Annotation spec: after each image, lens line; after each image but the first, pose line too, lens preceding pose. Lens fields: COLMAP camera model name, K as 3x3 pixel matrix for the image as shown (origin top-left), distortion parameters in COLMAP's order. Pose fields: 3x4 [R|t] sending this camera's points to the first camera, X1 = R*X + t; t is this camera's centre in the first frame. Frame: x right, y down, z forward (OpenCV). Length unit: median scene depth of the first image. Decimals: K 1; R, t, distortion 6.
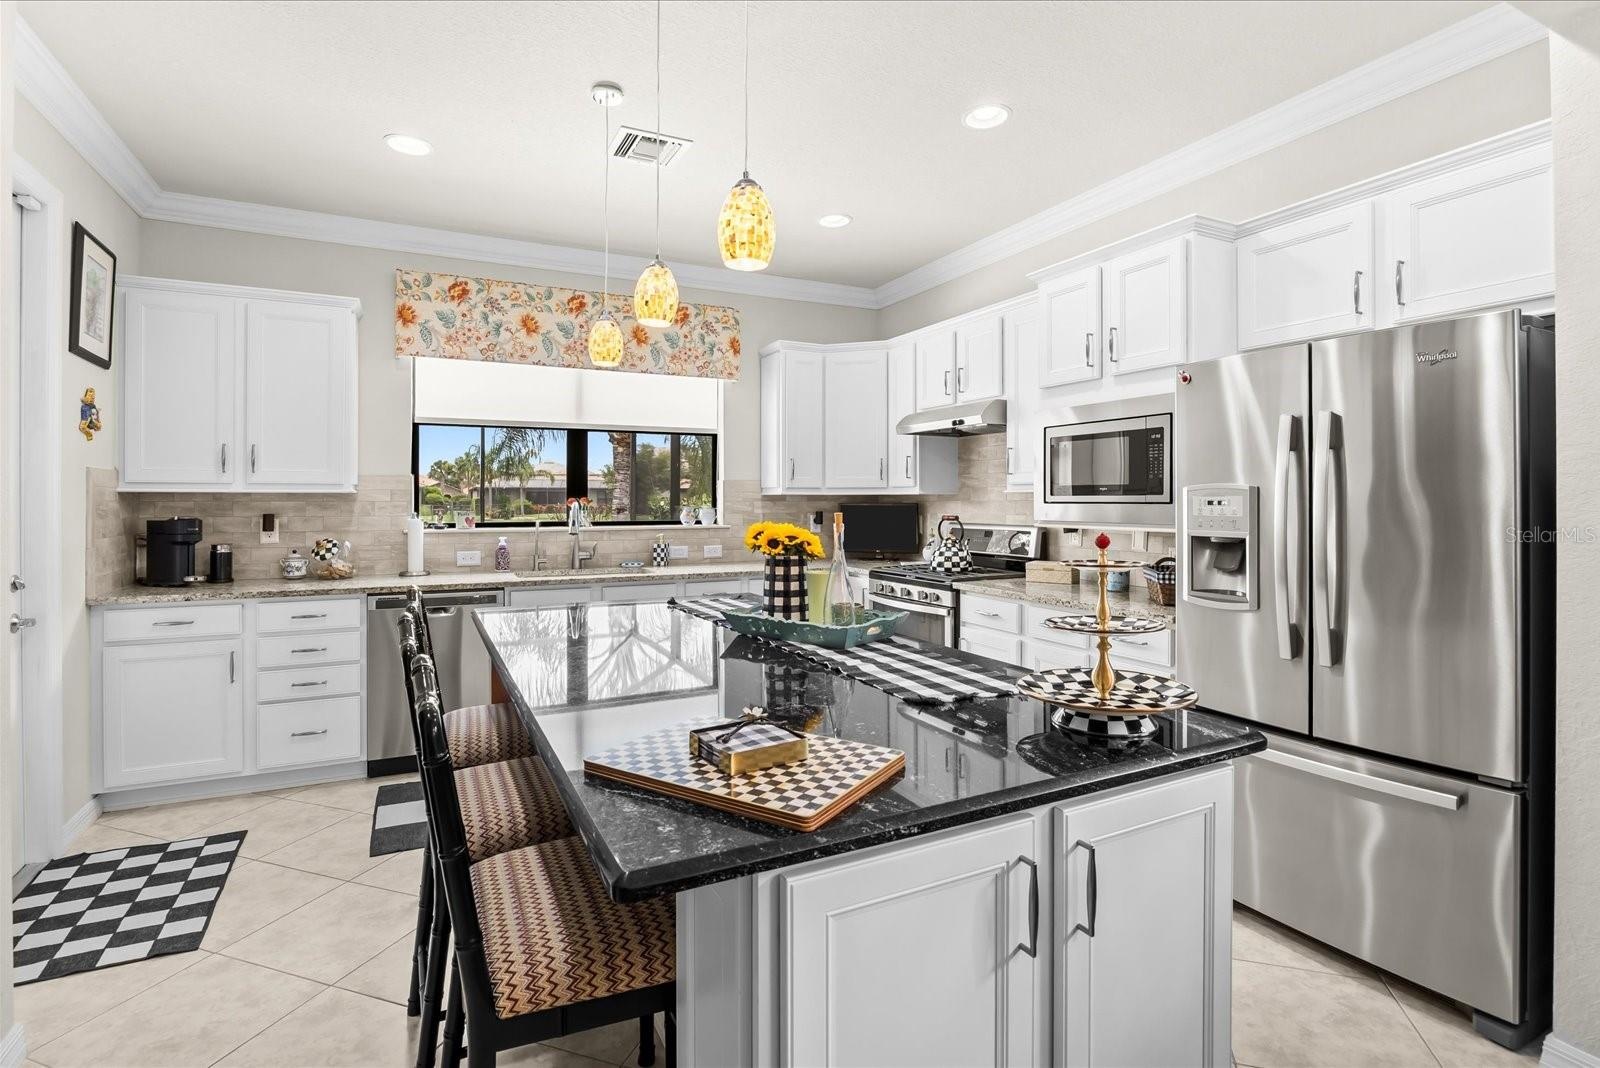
lens RADIAL K [[763.3, 0, 796.1], [0, 763.3, 501.5], [0, 0, 1]] dist [-0.017951, 0.001214]
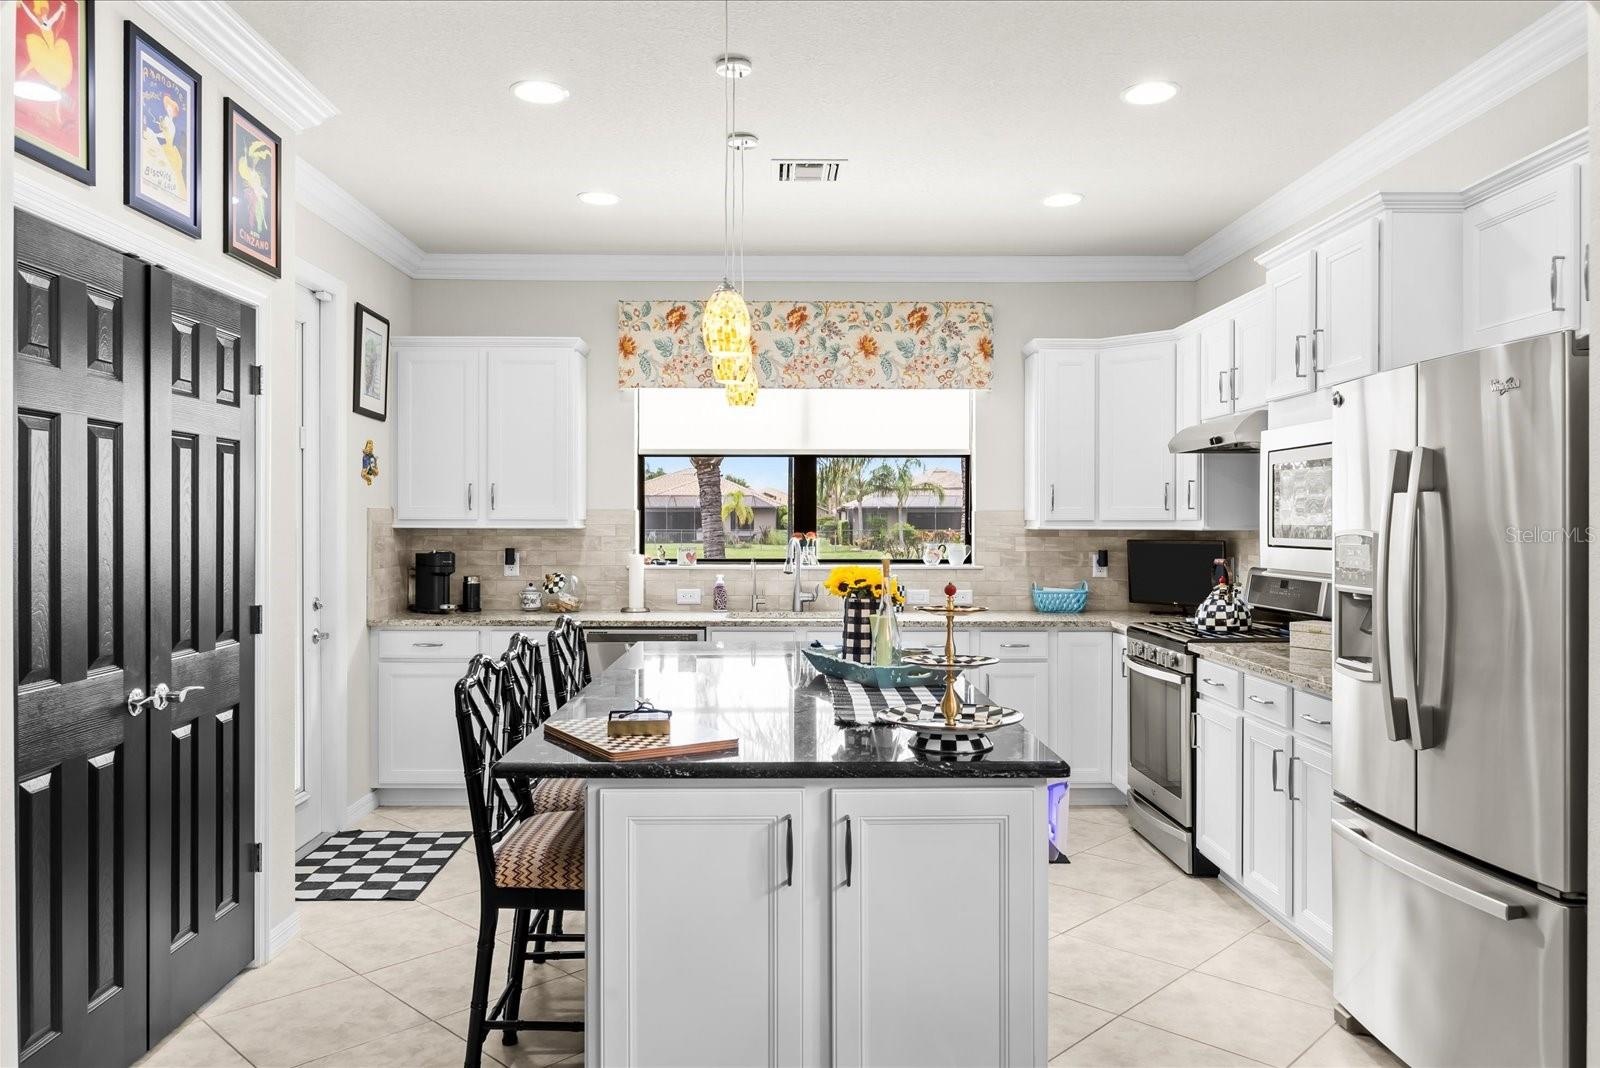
lens RADIAL K [[1125.6, 0, 800.0], [0, 1125.6, 534.0], [0, 0, 1]] dist [-0.012184, 0.002320]
pose [[0.902958, 0.005602, -0.429692, 0.332827], [-0.002457, 0.999966, 0.007873, -0.016174], [0.429722, -0.006054, 0.902941, -0.232797]]
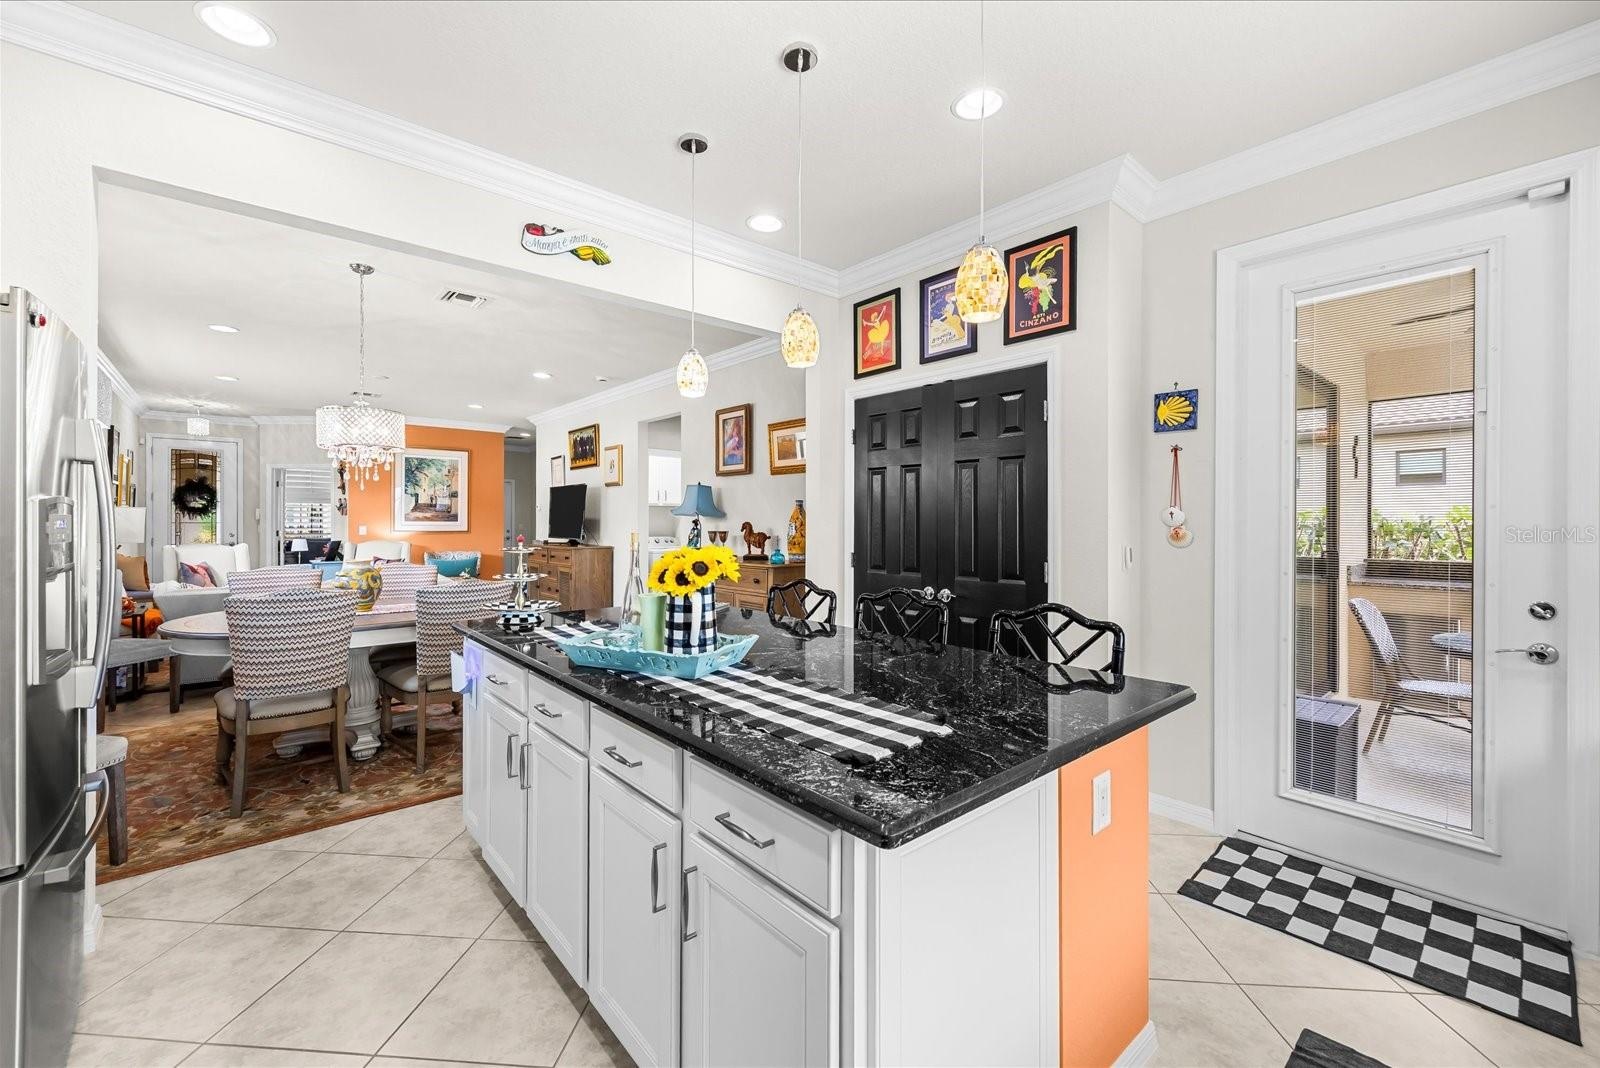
lens RADIAL K [[673.0, 0, 799.1], [0, 673.0, 525.5], [0, 0, 1]] dist [0.001482, 0.000073]
pose [[-0.970514, 0.000338, -0.241045, 0.033318], [-0.001596, 0.999968, 0.007827, -0.001649], [0.241040, 0.007981, -0.970482, 1.087321]]
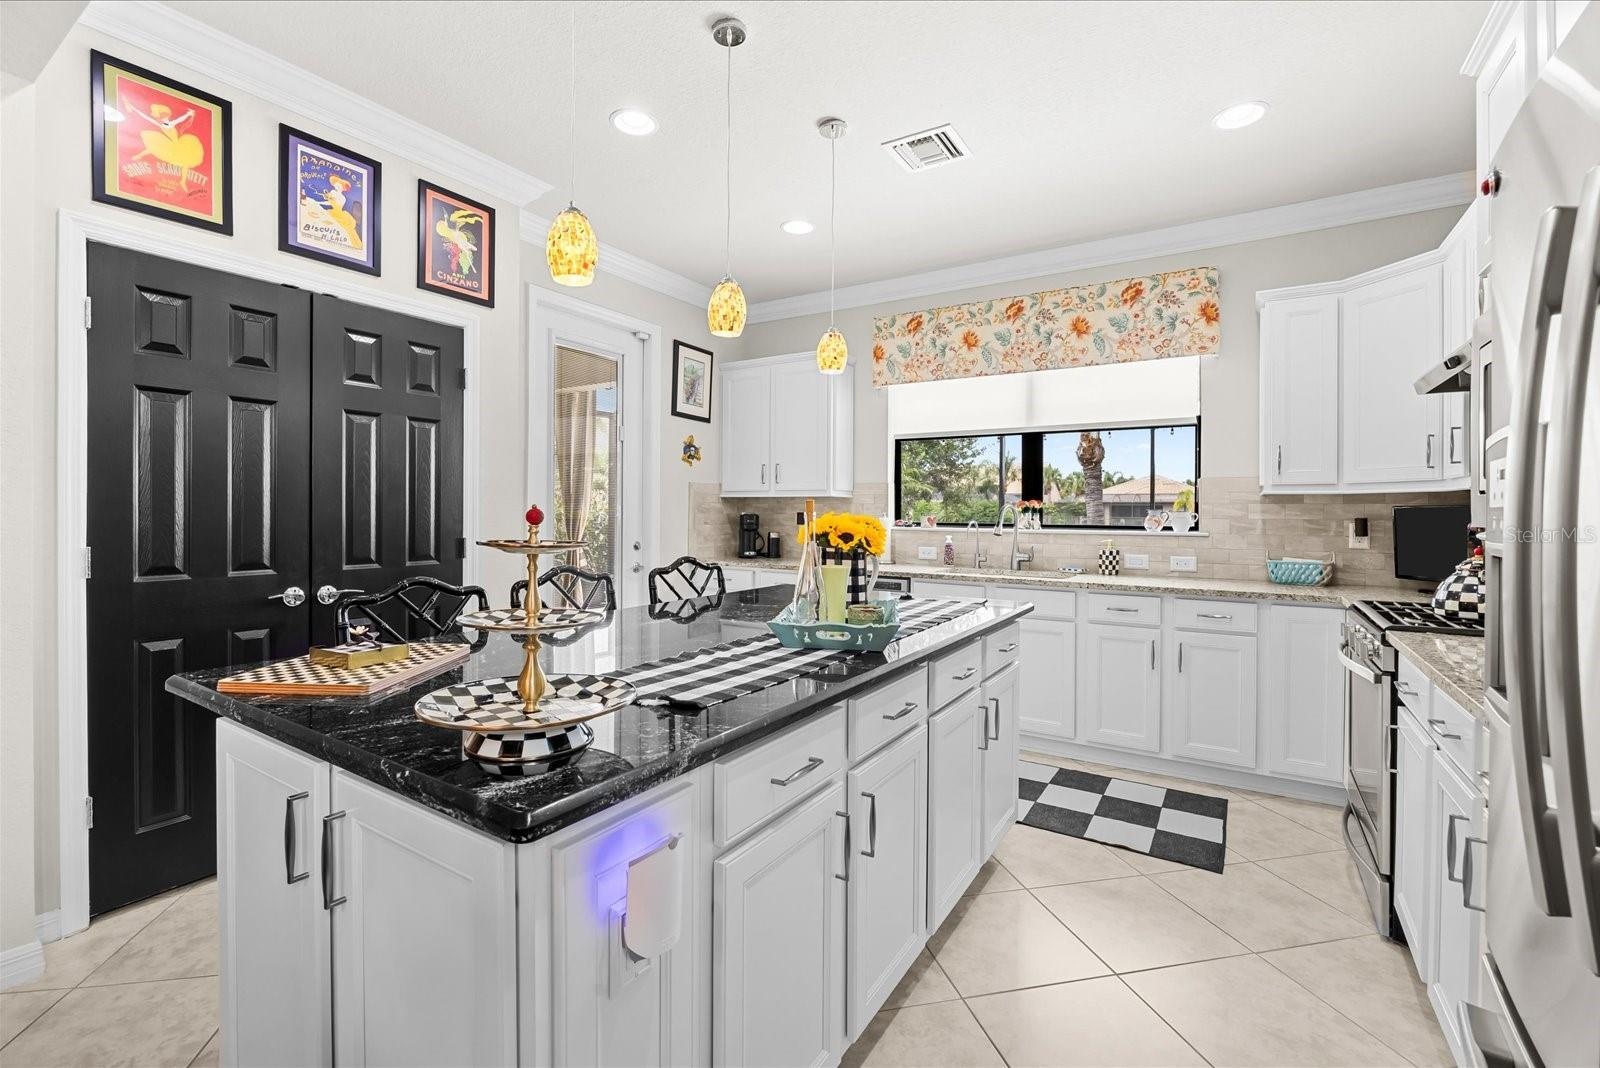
lens RADIAL K [[703.7, 0, 783.1], [0, 703.7, 513.4], [0, 0, 1]] dist [-0.016196, -0.000022]
pose [[0.508305, 0.006250, -0.861154, 0.422326], [-0.008765, 0.999959, 0.002084, 0.015920], [0.861132, 0.006489, 0.508339, 0.297130]]
